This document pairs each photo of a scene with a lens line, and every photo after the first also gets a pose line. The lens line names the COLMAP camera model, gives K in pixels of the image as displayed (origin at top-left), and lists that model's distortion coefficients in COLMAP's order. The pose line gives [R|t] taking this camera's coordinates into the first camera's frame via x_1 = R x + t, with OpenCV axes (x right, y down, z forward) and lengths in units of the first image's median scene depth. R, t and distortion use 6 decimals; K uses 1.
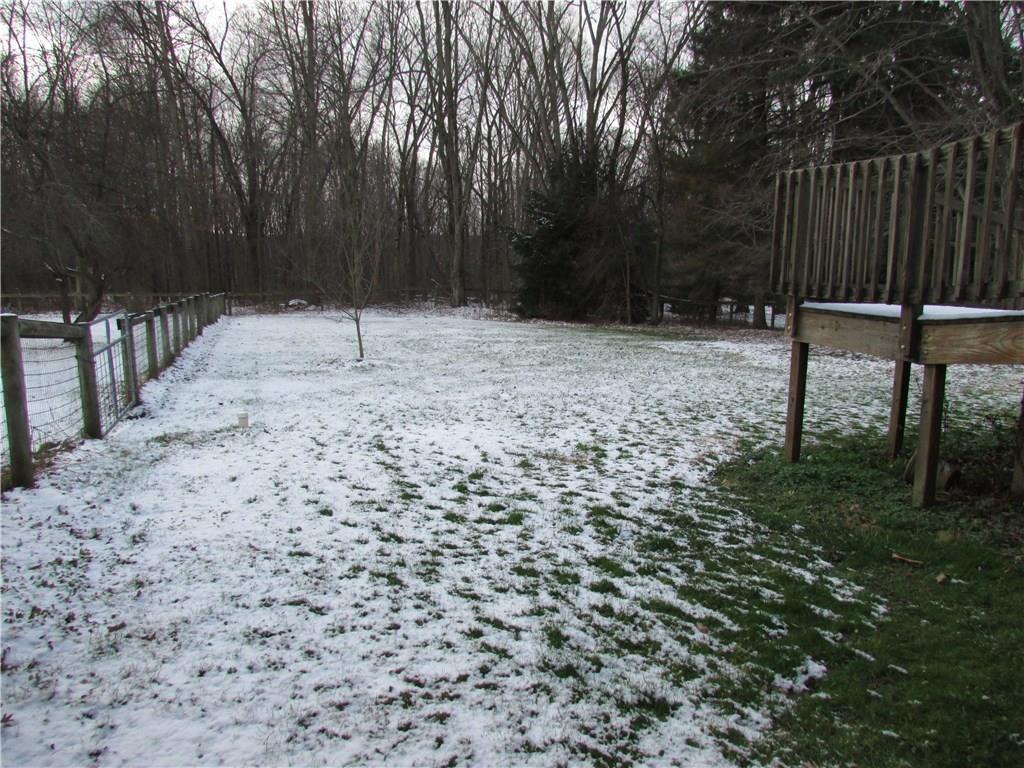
lens RADIAL K [[773.4, 0, 508.6], [0, 773.4, 379.4], [0, 0, 1]] dist [-0.031975, 0.000198]
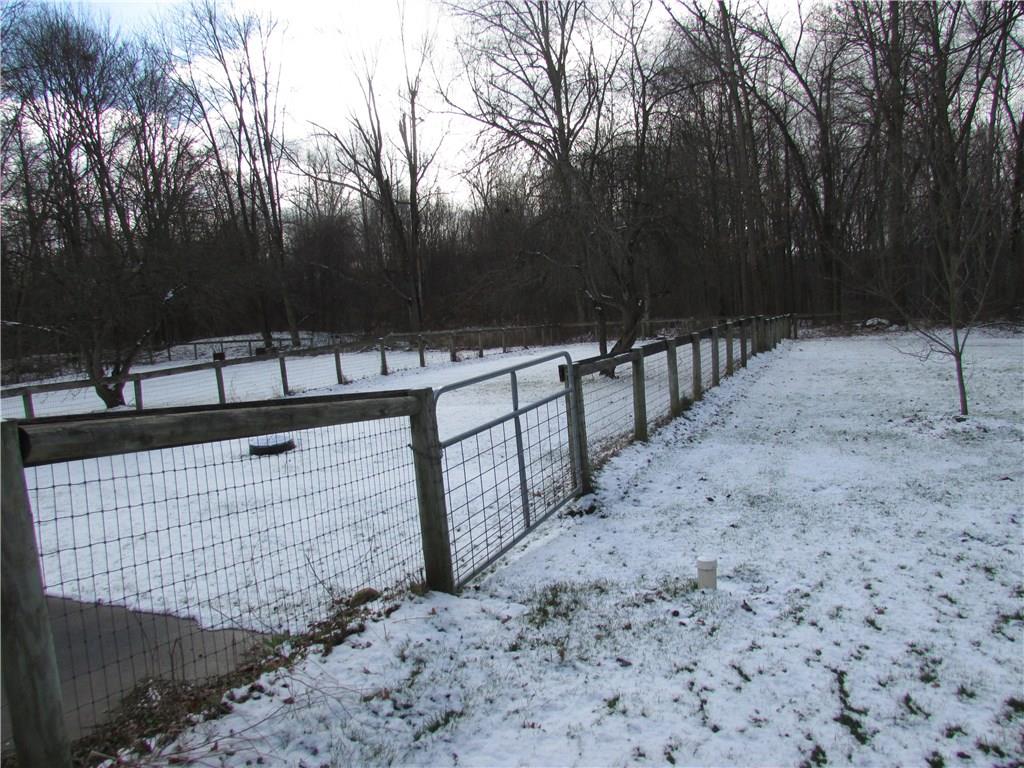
lens RADIAL K [[773.4, 0, 508.6], [0, 773.4, 379.4], [0, 0, 1]] dist [-0.031975, 0.000198]
pose [[0.753042, 0.015612, -0.657787, -0.022277], [-0.032630, 0.999374, -0.013636, -0.012832], [0.657163, 0.031732, 0.753080, 0.105811]]
